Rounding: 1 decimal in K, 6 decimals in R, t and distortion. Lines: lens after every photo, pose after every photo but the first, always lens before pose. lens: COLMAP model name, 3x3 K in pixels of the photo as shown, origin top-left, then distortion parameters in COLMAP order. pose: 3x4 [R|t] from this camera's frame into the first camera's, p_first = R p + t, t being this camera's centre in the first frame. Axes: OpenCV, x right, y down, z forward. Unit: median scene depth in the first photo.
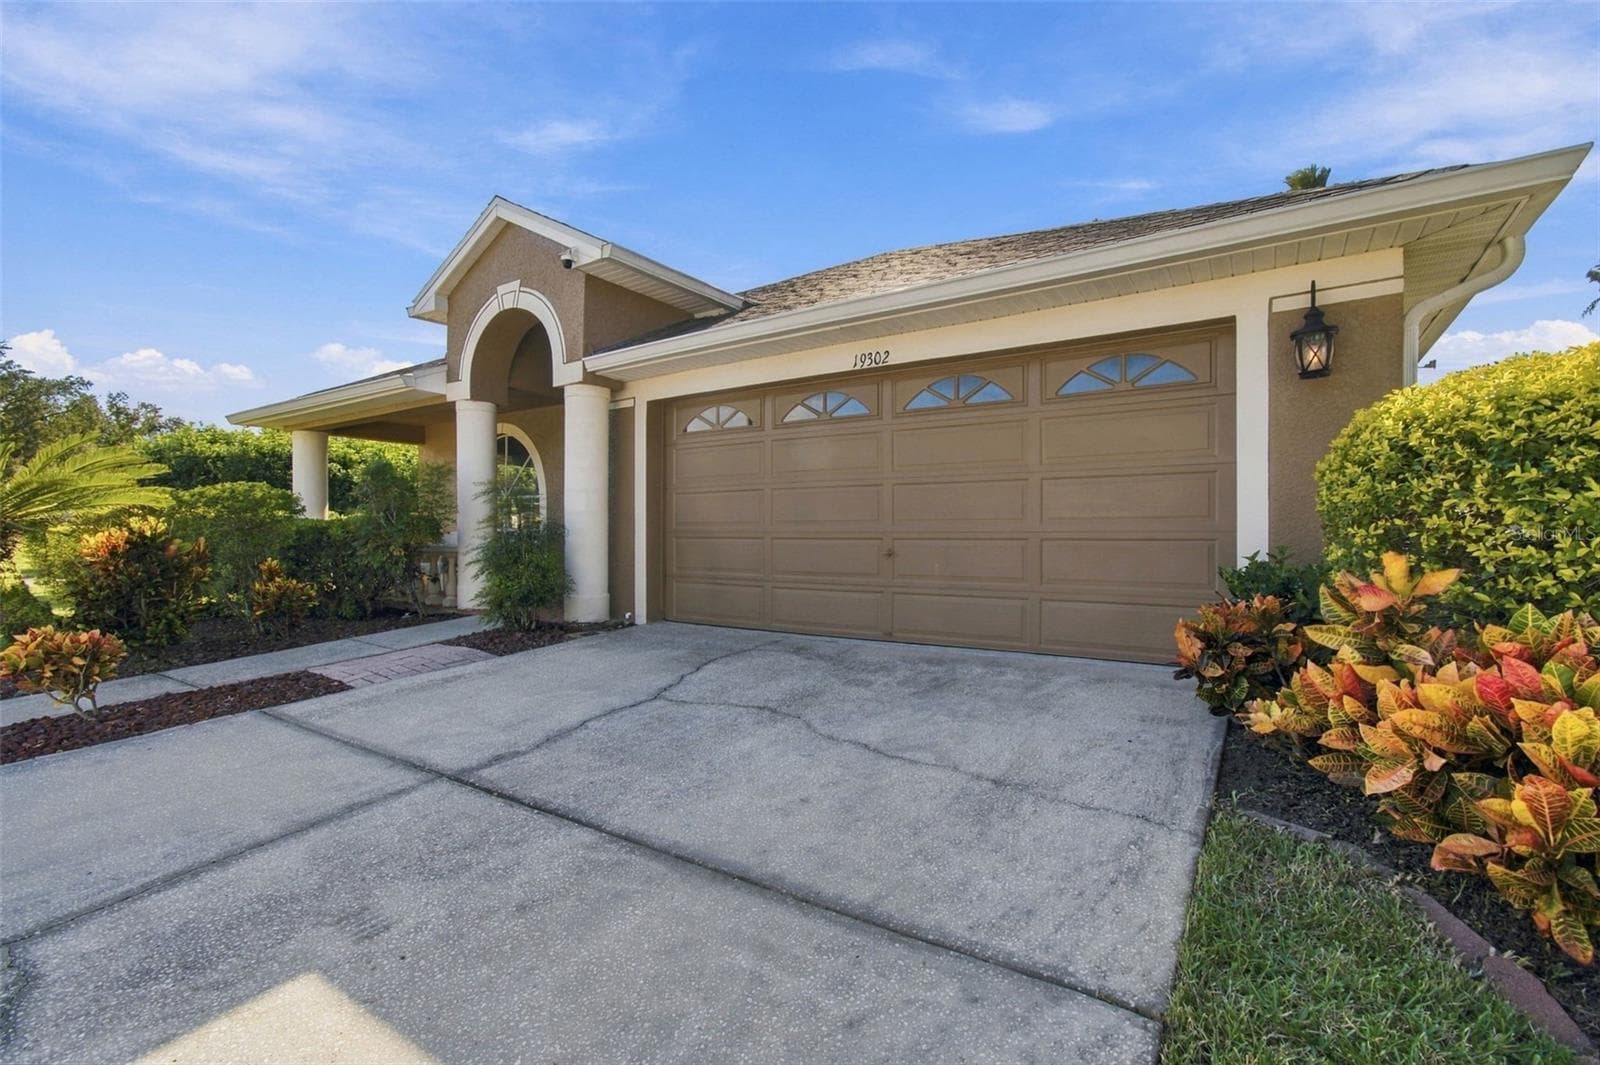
lens RADIAL K [[705.6, 0, 806.9], [0, 705.6, 530.8], [0, 0, 1]] dist [0.000561, 0.001915]
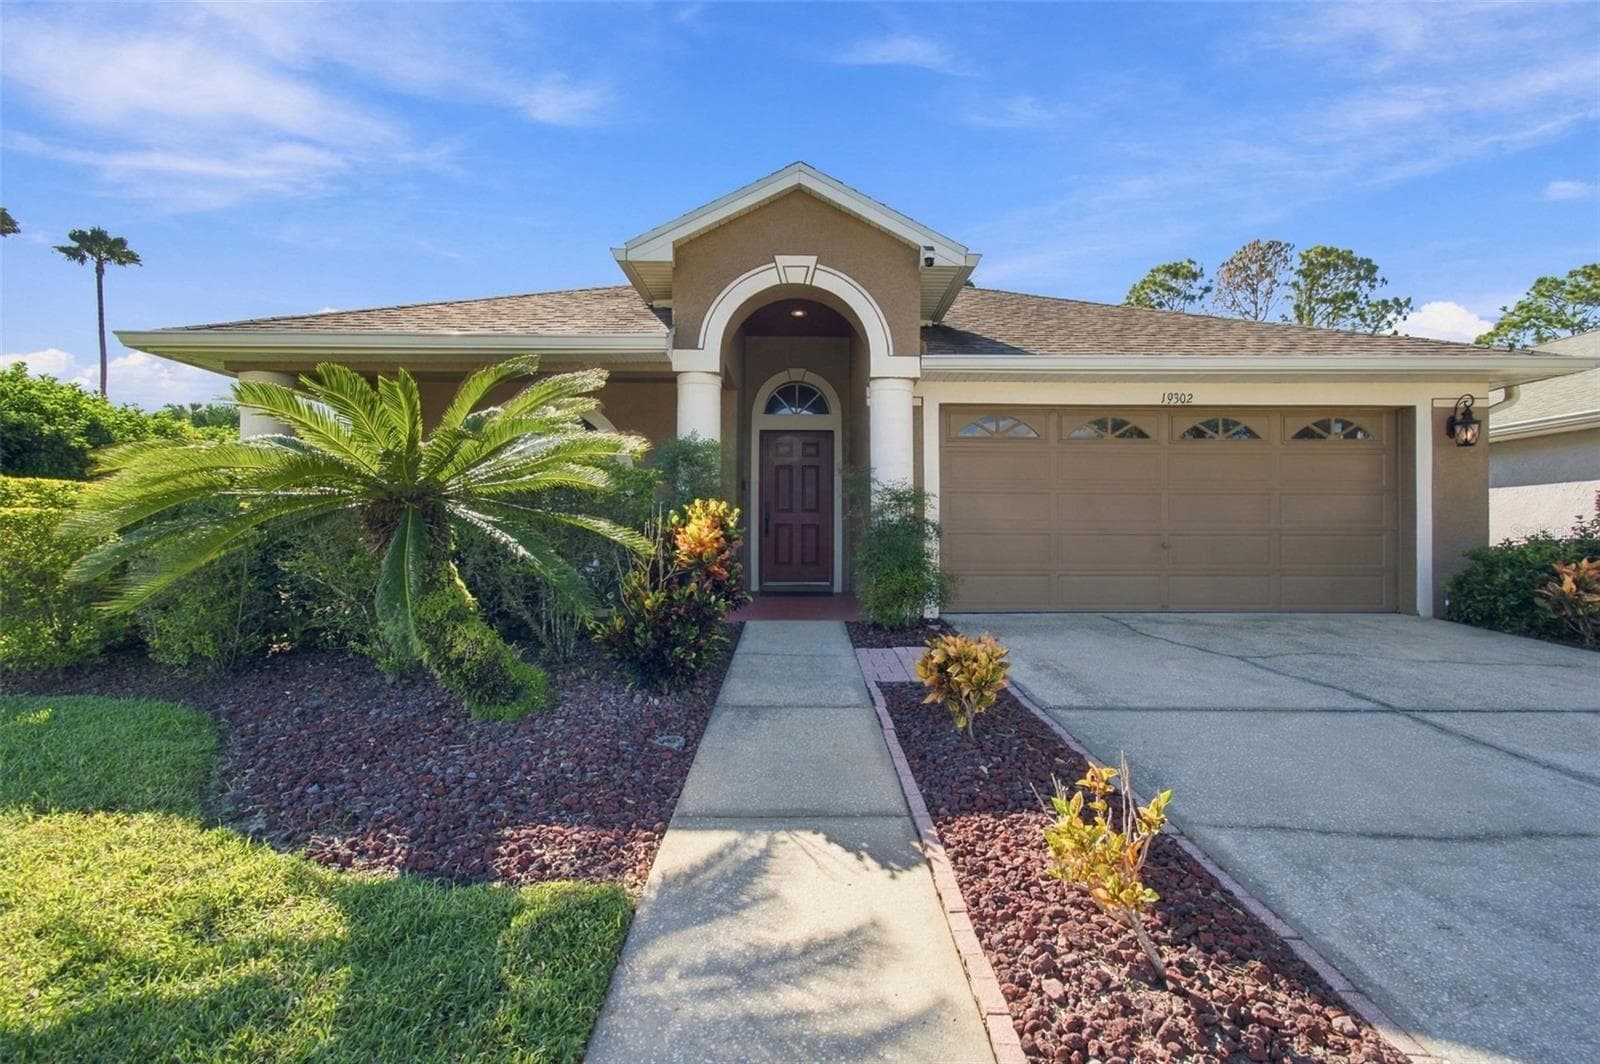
lens RADIAL K [[705.6, 0, 804.7], [0, 705.6, 537.1], [0, 0, 1]] dist [0.000561, 0.001915]
pose [[0.826616, 0.004613, 0.562748, -1.699395], [-0.005288, 0.999986, -0.000429, 0.028036], [-0.562742, -0.002621, 0.826628, 0.429313]]
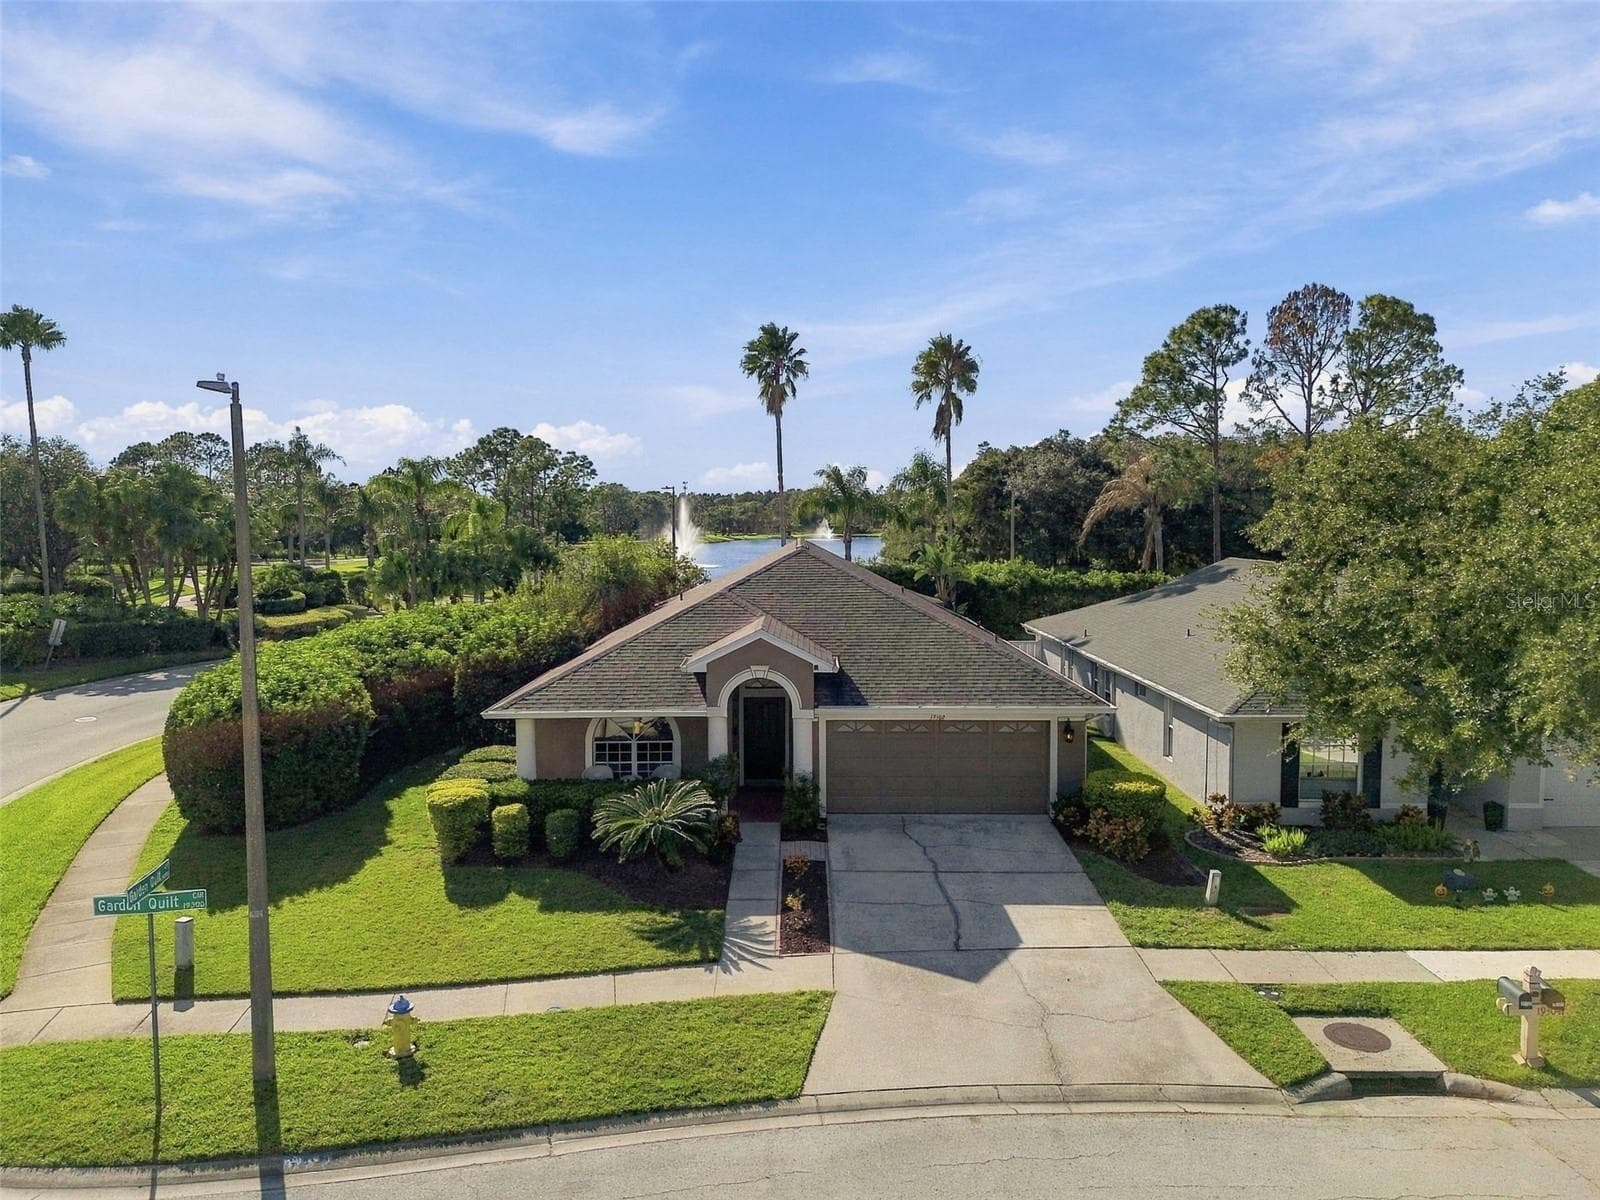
lens RADIAL K [[1120.5, 0, 794.3], [0, 1120.5, 604.6], [0, 0, 1]] dist [0.074641, -0.053446]
pose [[0.834255, -0.045688, 0.549482, -3.941089], [-0.001637, 0.996351, 0.085329, -1.492133], [-0.551376, -0.072086, 0.831137, -3.300234]]
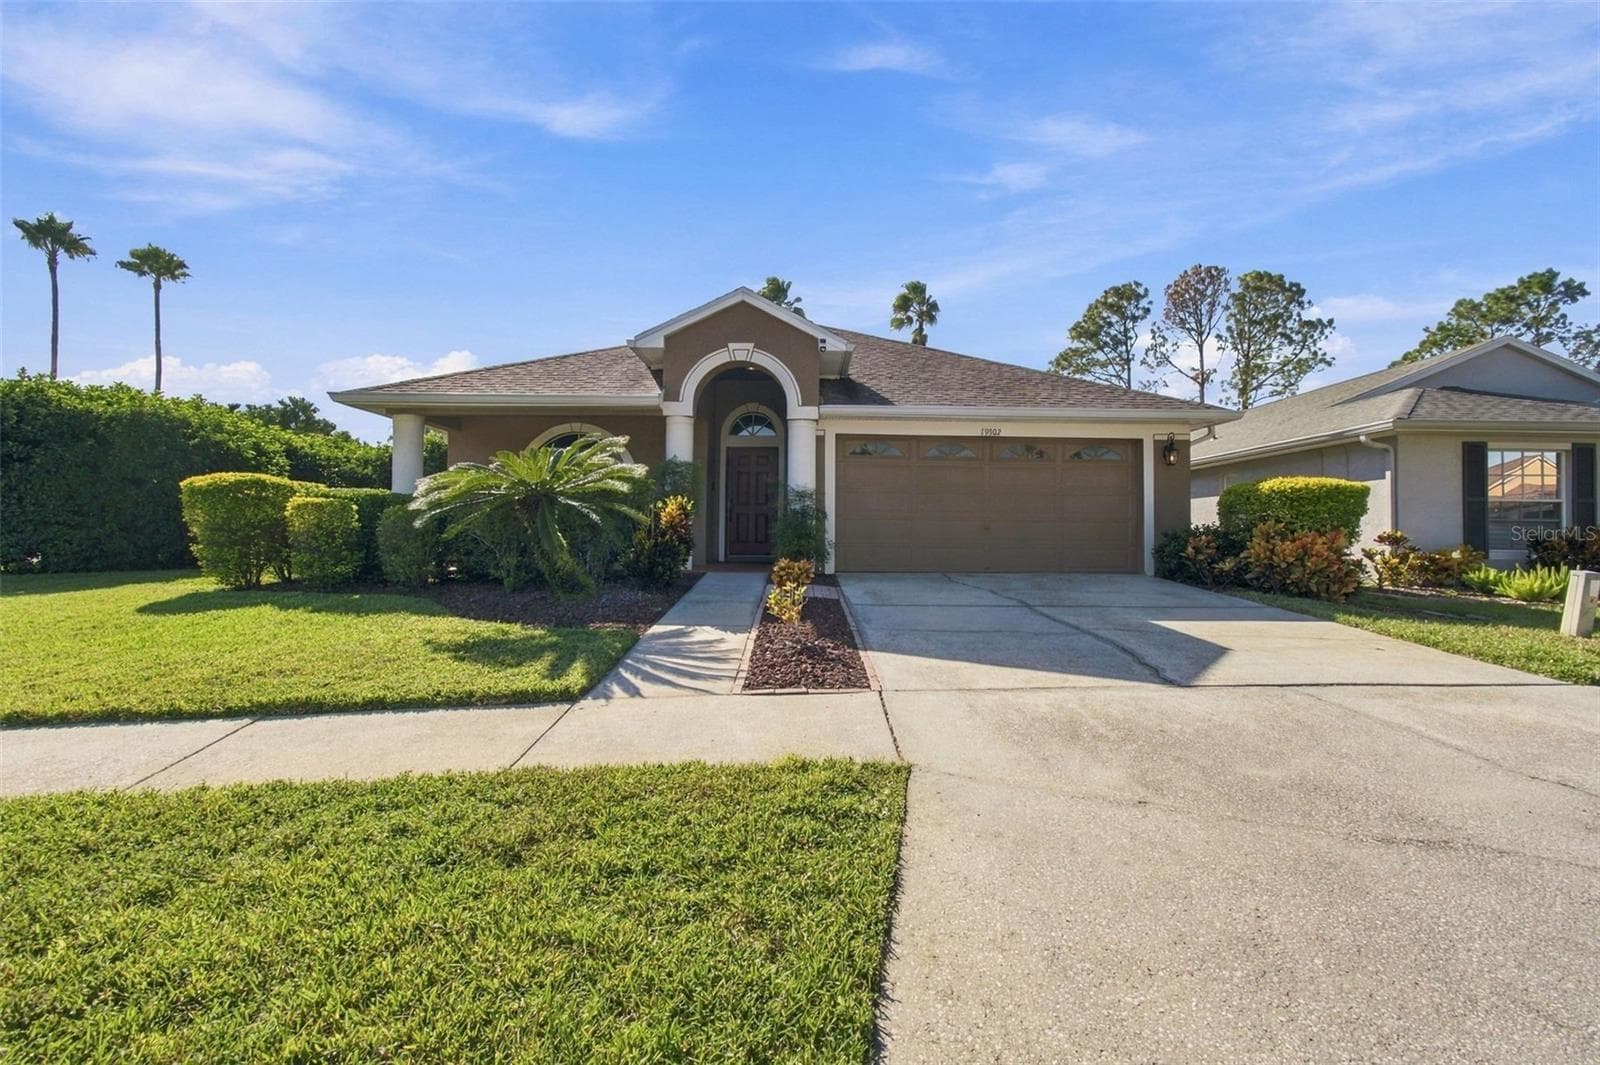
lens RADIAL K [[705.6, 0, 803.6], [0, 705.6, 535.9], [0, 0, 1]] dist [0.000561, 0.001915]
pose [[0.825713, 0.008502, 0.564026, -2.082265], [-0.012481, 0.999917, 0.003199, 0.077232], [-0.563952, -0.009681, 0.825751, -0.521033]]
